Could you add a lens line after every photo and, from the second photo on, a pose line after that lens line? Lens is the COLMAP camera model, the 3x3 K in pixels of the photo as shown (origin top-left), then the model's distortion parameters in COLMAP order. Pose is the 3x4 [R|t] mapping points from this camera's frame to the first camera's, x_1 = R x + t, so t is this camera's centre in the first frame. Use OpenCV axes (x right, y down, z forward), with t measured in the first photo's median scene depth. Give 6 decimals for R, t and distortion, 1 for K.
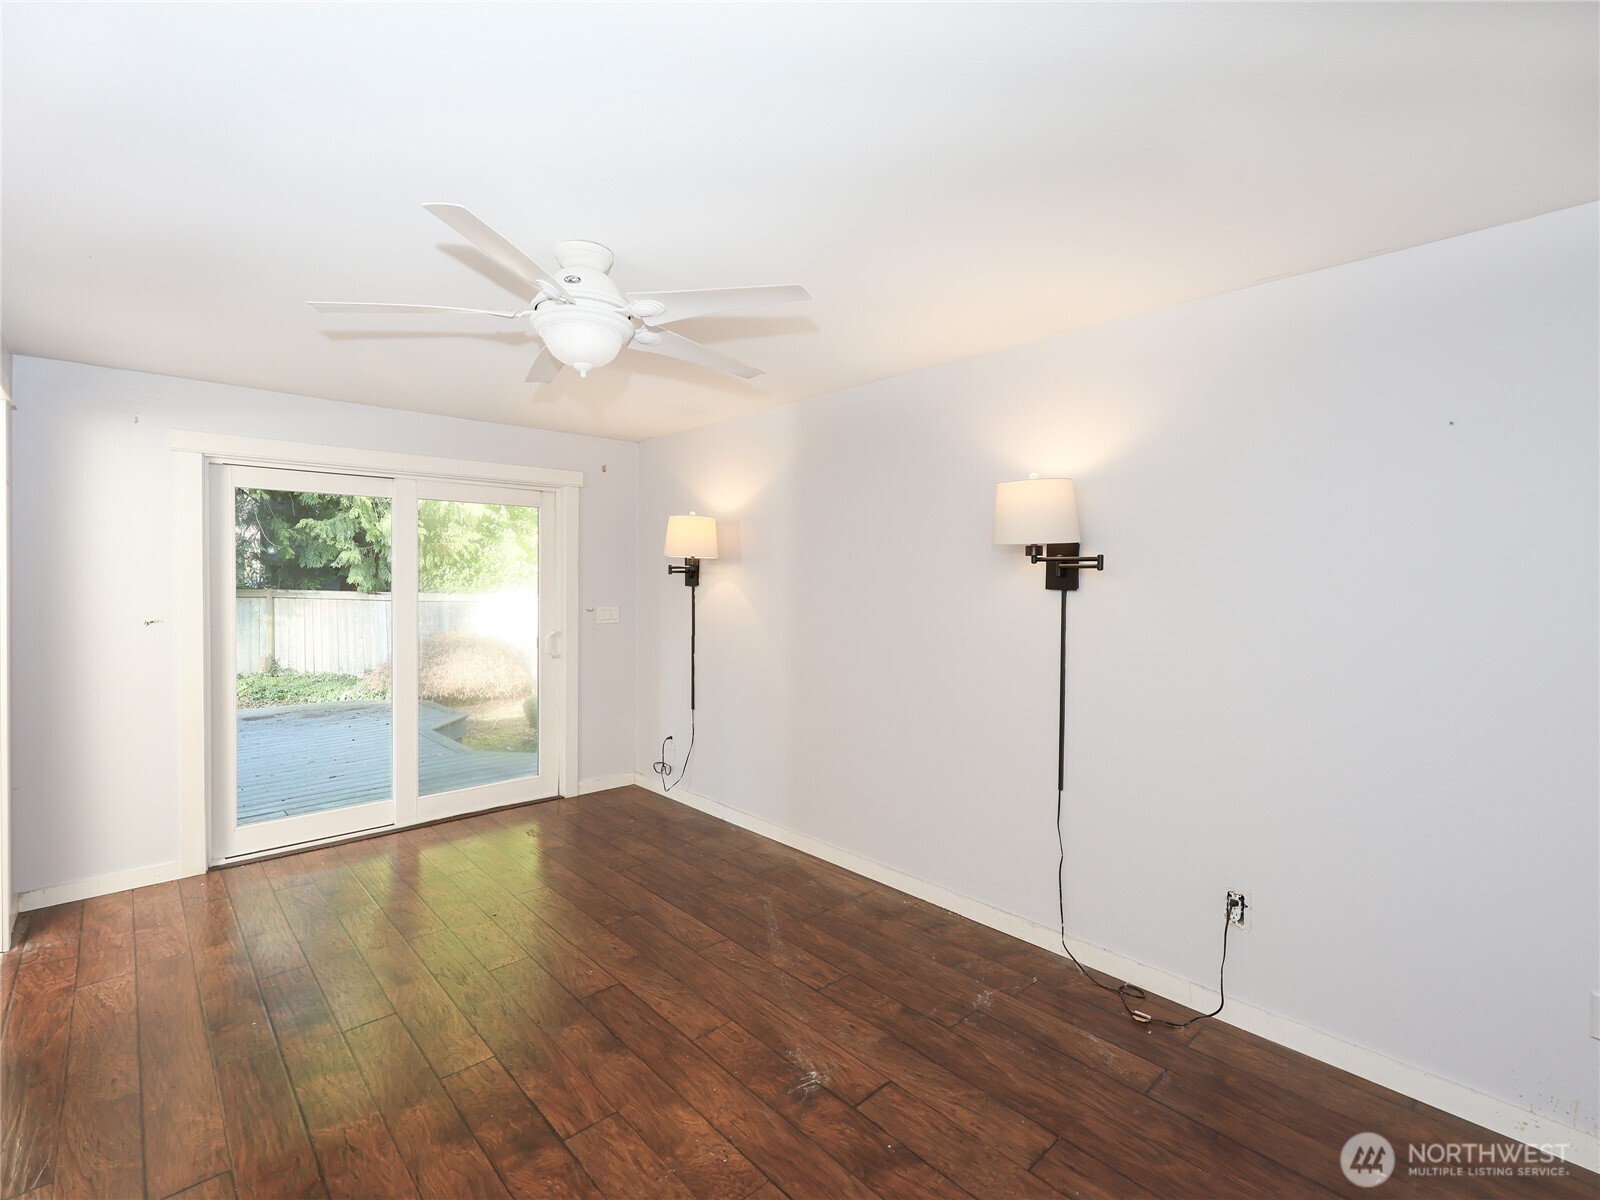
lens RADIAL K [[748.4, 0, 812.8], [0, 748.4, 587.3], [0, 0, 1]] dist [0.005119, -0.000982]
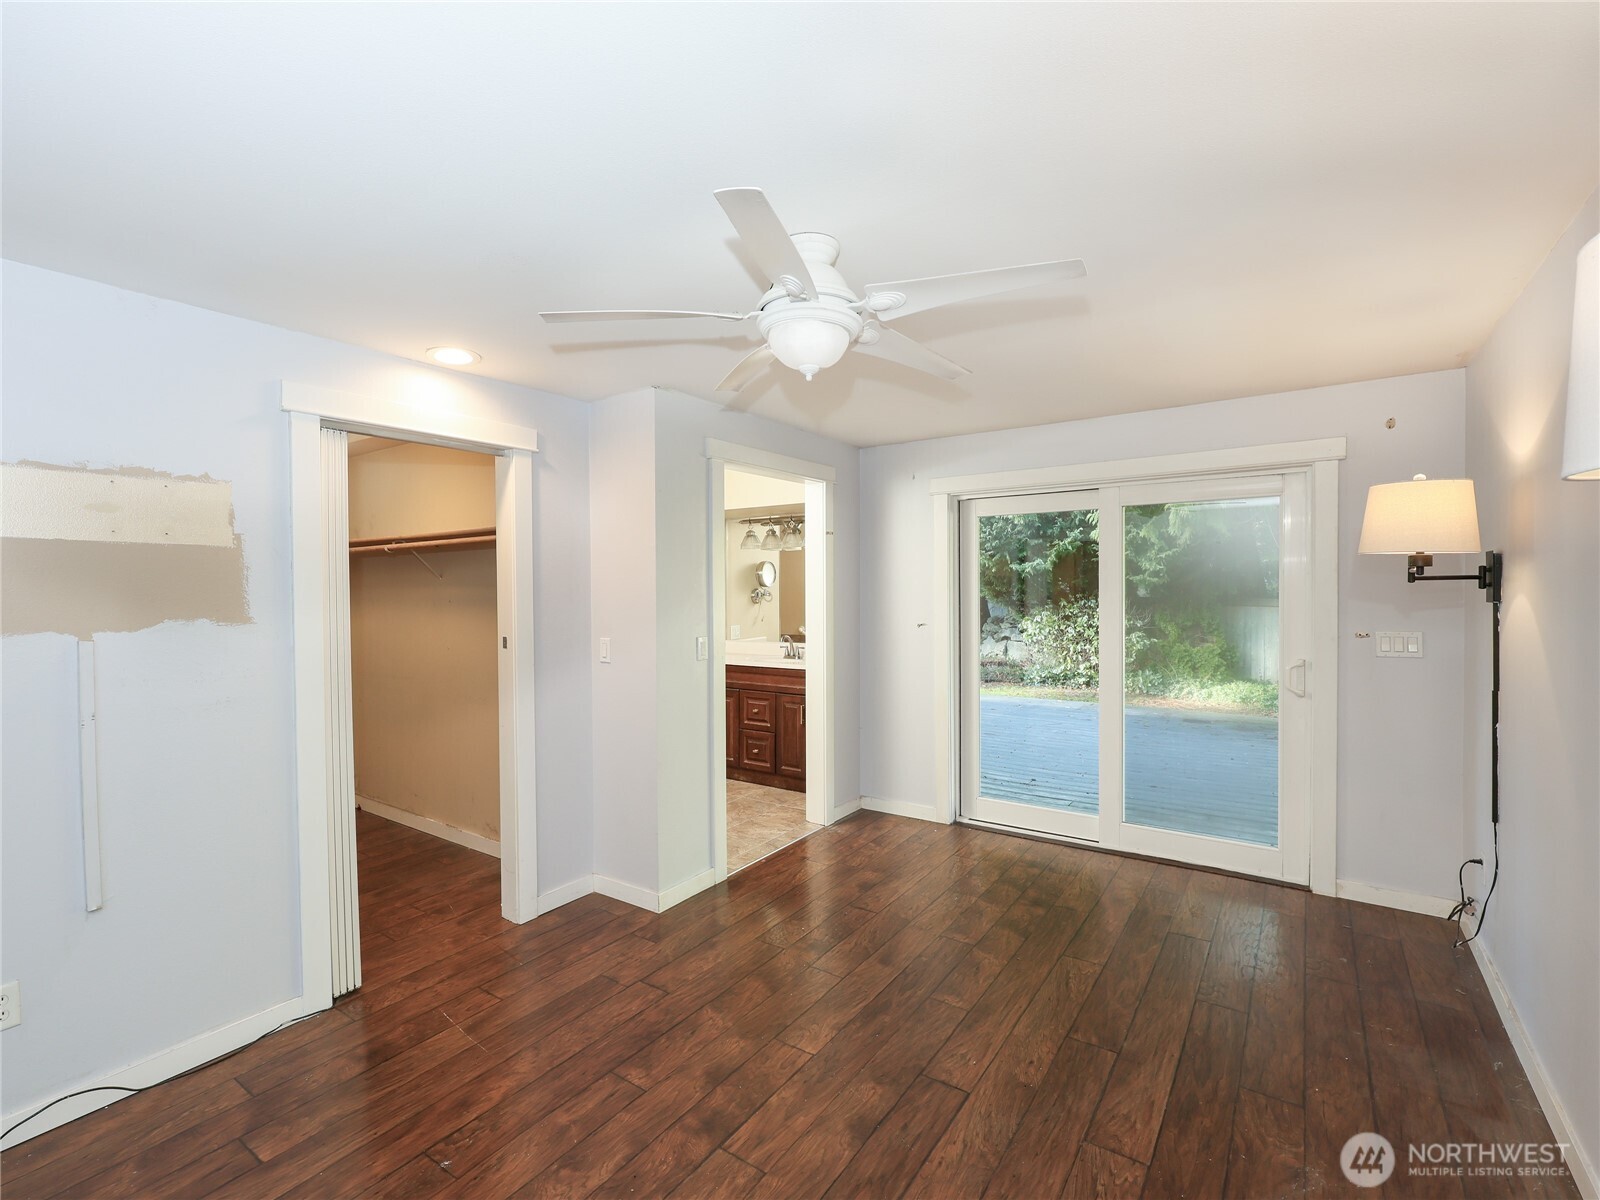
lens RADIAL K [[748.4, 0, 802.1], [0, 748.4, 599.9], [0, 0, 1]] dist [0.005119, -0.000982]
pose [[0.195329, 0.009235, -0.980694, 0.361717], [-0.001309, 0.999957, 0.009156, -0.009975], [0.980737, -0.000505, 0.195333, 0.480440]]
